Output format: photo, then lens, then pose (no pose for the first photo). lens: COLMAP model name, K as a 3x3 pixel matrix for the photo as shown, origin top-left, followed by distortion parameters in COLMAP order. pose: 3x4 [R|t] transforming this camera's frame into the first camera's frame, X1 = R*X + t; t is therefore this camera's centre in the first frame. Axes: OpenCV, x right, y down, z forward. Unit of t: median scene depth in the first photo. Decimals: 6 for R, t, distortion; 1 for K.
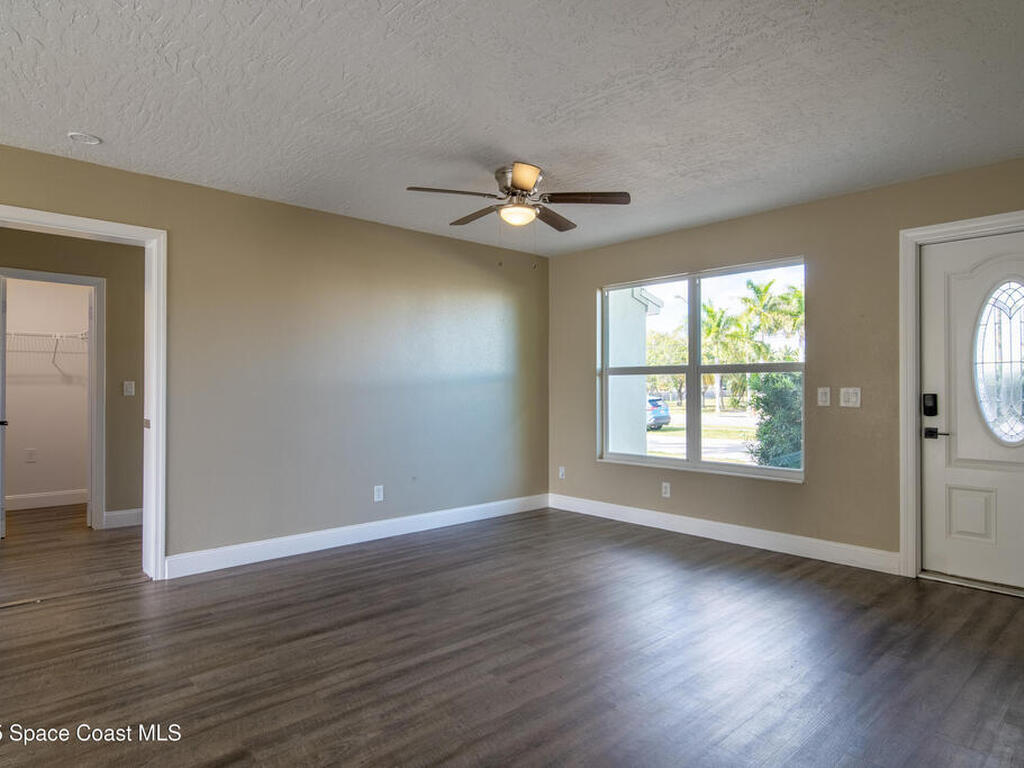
lens RADIAL K [[623.0, 0, 511.5], [0, 623.0, 385.4], [0, 0, 1]] dist [-0.007262, 0.002475]
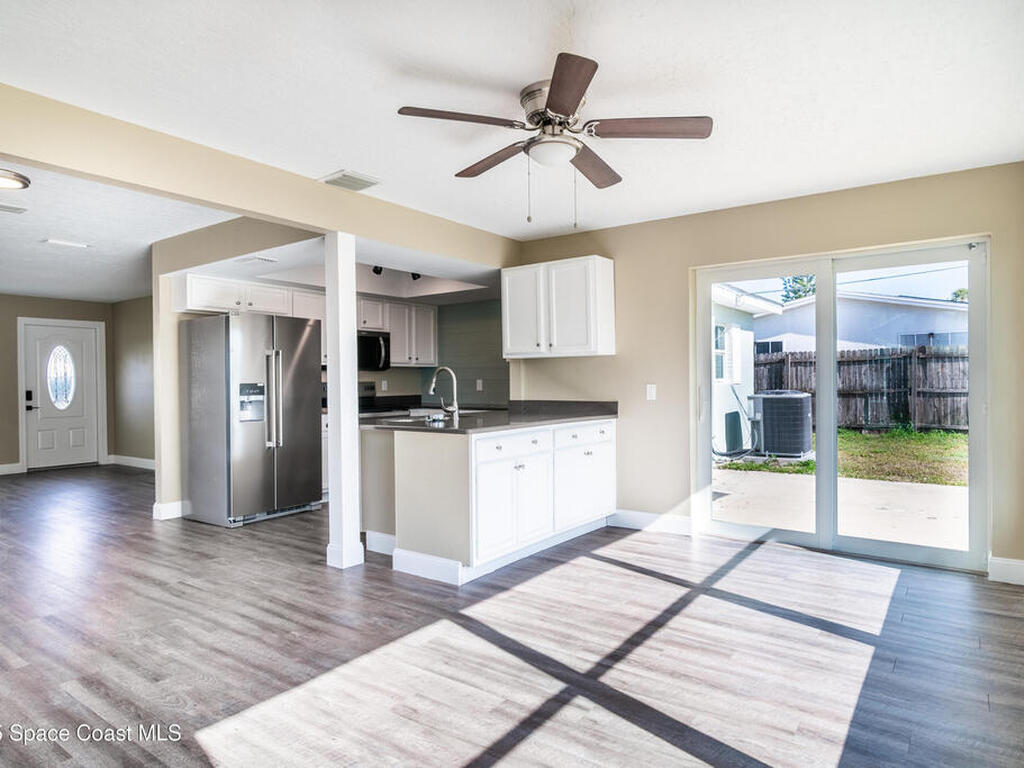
lens RADIAL K [[623.0, 0, 514.8], [0, 623.0, 385.0], [0, 0, 1]] dist [-0.007262, 0.002475]
pose [[-0.195283, -0.003218, 0.980742, -2.007136], [0.005583, 0.999975, 0.004393, -0.008109], [-0.980731, 0.006333, -0.195260, -0.321623]]
